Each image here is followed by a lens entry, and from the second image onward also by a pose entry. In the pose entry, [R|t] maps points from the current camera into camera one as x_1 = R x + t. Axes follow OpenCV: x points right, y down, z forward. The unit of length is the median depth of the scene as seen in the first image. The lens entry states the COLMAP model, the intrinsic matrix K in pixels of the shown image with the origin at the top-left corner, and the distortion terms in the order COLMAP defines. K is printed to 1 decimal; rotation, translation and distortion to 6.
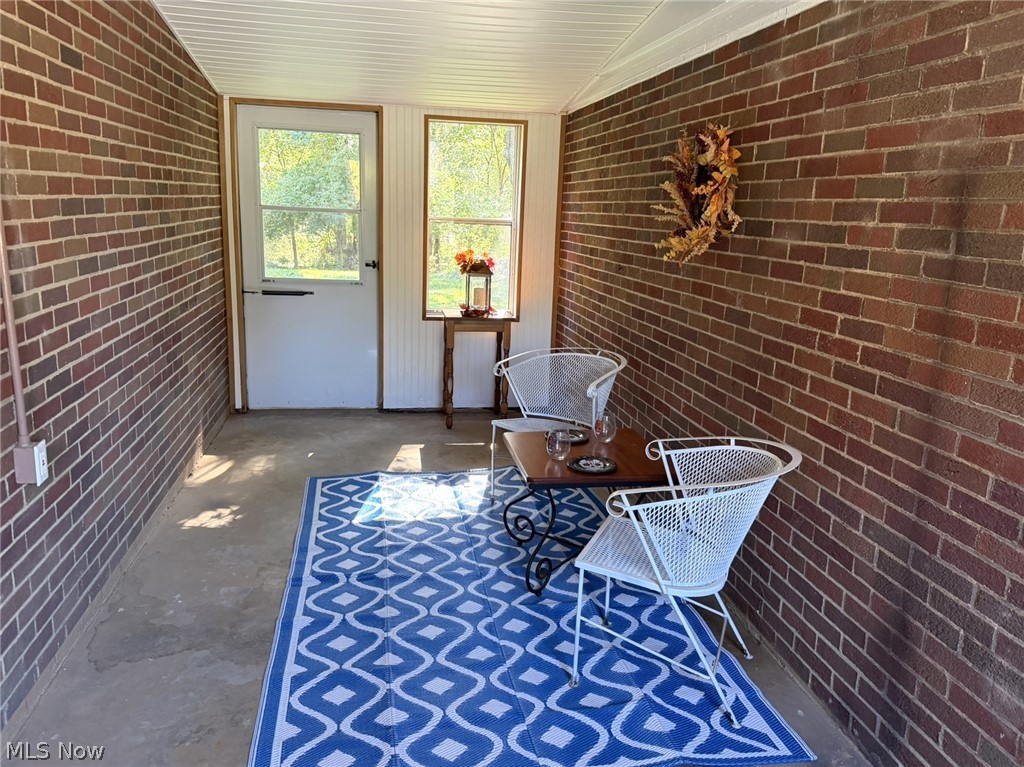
lens RADIAL K [[714.9, 0, 505.1], [0, 714.9, 386.6], [0, 0, 1]] dist [0.031242, -0.008901]
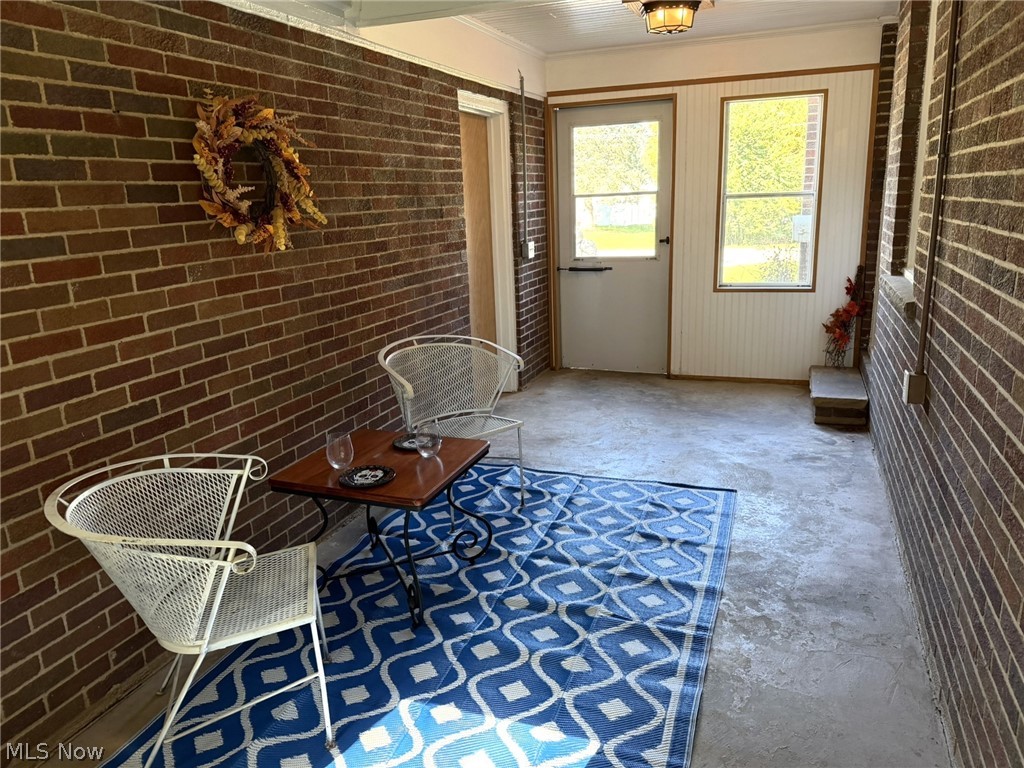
lens RADIAL K [[714.9, 0, 508.3], [0, 714.9, 378.0], [0, 0, 1]] dist [0.031242, -0.008901]
pose [[-0.838166, -0.137085, 0.527906, -0.591582], [0.140906, 0.880616, 0.452394, -0.480315], [-0.526899, 0.453567, -0.718787, 1.890642]]
